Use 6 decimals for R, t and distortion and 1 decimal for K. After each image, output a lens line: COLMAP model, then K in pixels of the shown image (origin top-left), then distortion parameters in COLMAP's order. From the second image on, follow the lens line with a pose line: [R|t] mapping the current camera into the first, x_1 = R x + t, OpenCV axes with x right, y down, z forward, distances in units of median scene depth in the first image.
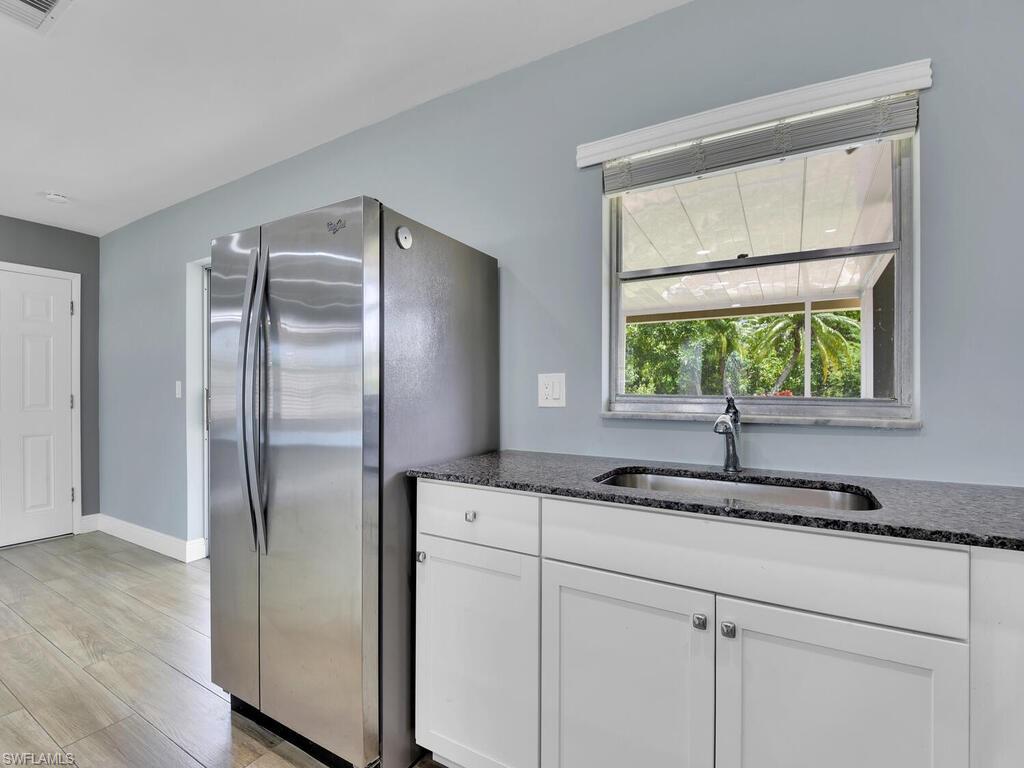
lens RADIAL K [[465.9, 0, 509.2], [0, 465.9, 389.9], [0, 0, 1]] dist [0.001087, -0.000049]
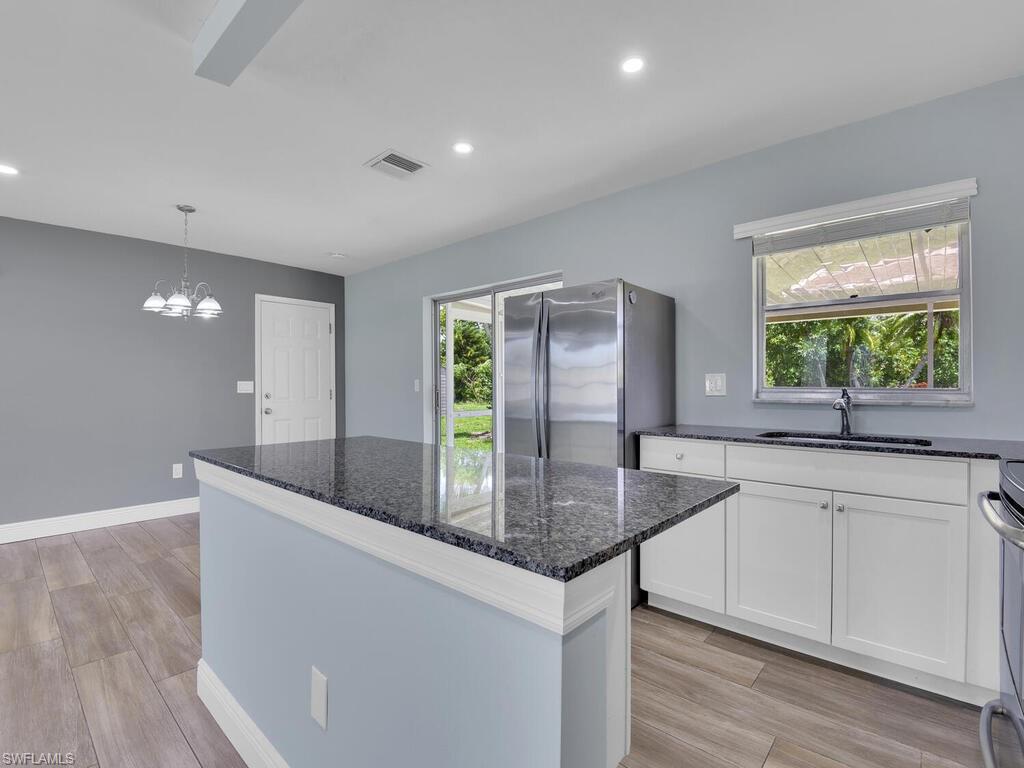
lens RADIAL K [[472.5, 0, 512.0], [0, 472.5, 384.0], [0, 0, 1]] dist [0.000699, -0.006765]
pose [[0.980810, -0.007216, -0.194831, -0.268810], [0.007139, 0.999974, -0.001096, -0.004295], [0.194834, -0.000316, 0.980836, -0.662342]]
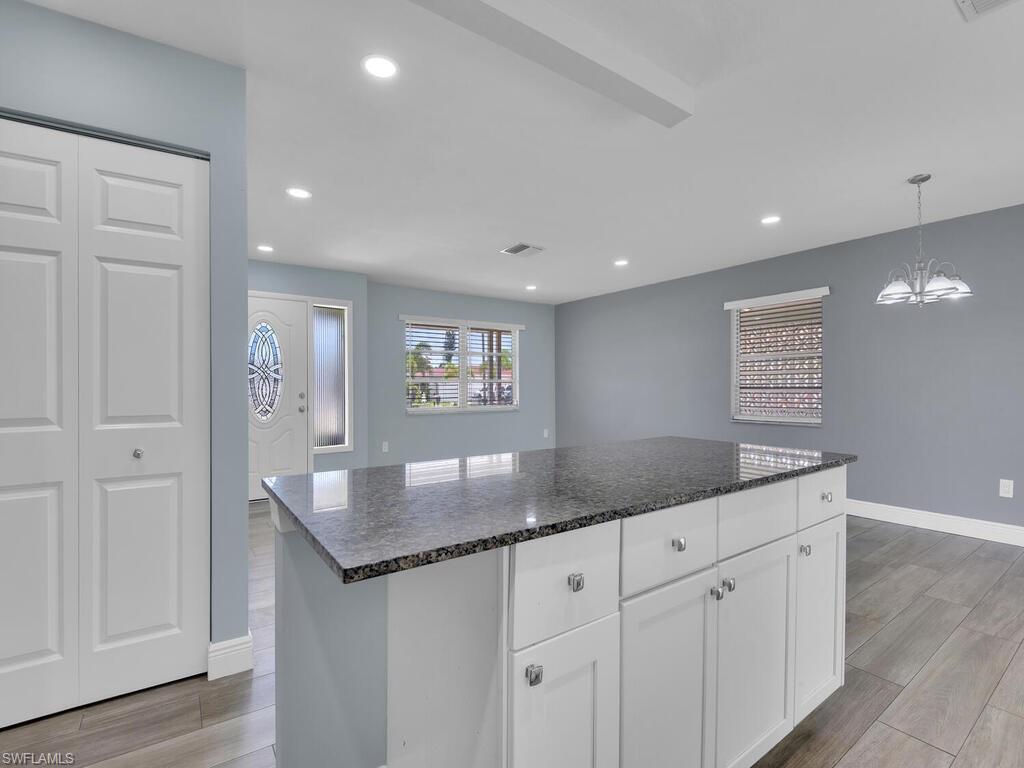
lens RADIAL K [[480.0, 0, 506.4], [0, 480.0, 386.4], [0, 0, 1]] dist [-0.000620, -0.000707]
pose [[-0.410224, 0.000790, -0.911985, 0.228395], [0.007499, 0.999969, -0.002507, -0.003049], [0.911954, -0.007867, -0.410217, 0.364076]]
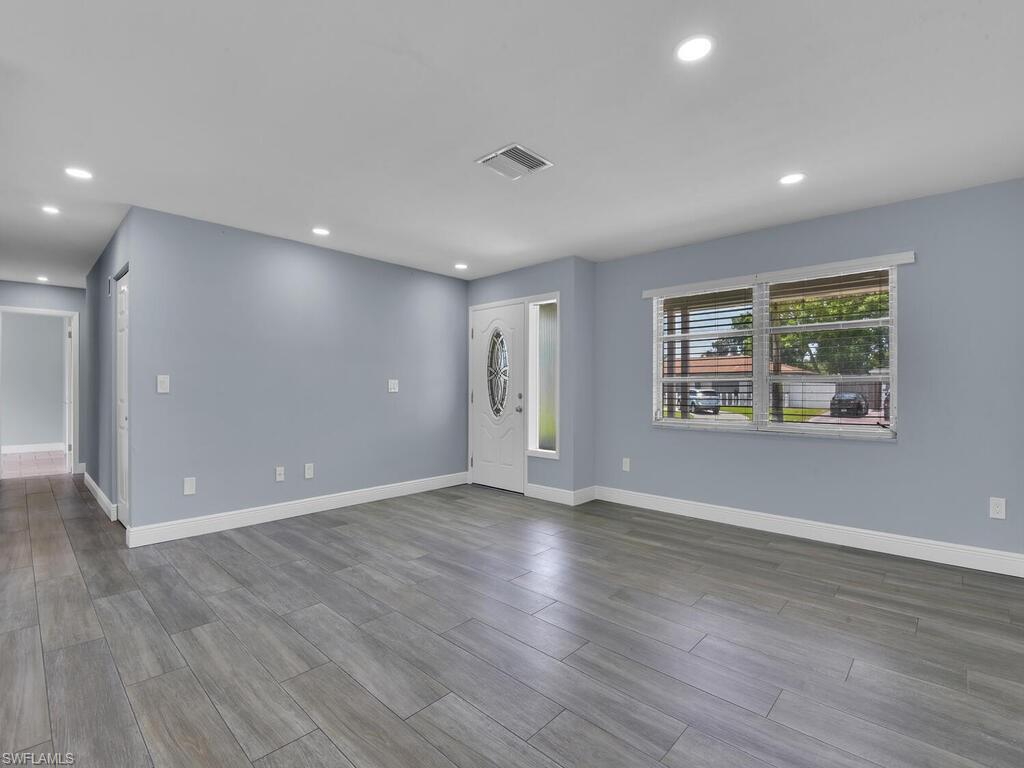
lens RADIAL K [[473.0, 0, 510.4], [0, 473.0, 388.4], [0, 0, 1]] dist [-0.004674, -0.007250]
pose [[-0.977005, -0.003480, 0.213187, -2.572968], [-0.004002, 0.999990, -0.002017, -0.004022], [-0.213178, -0.002824, -0.977009, 0.911193]]
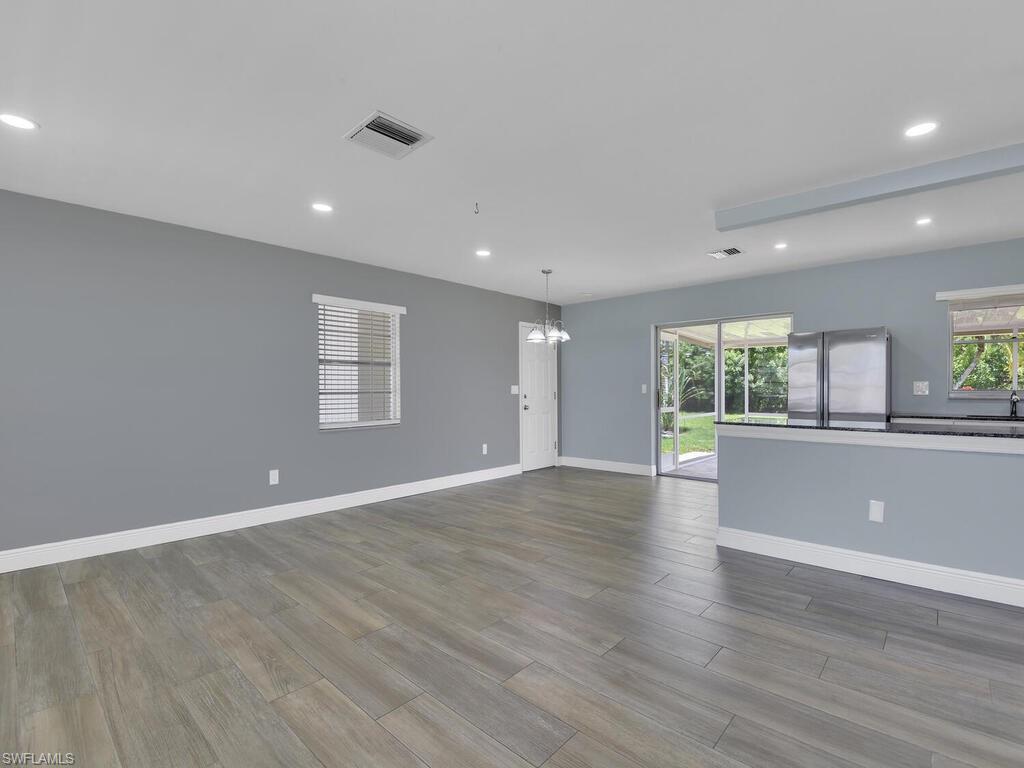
lens RADIAL K [[472.5, 0, 512.0], [0, 472.5, 384.0], [0, 0, 1]] dist [0.000699, -0.006765]
pose [[0.980623, -0.007929, -0.195743, -1.609391], [0.006337, 0.999942, -0.008758, -0.012458], [0.195801, 0.007348, 0.980616, -1.966137]]
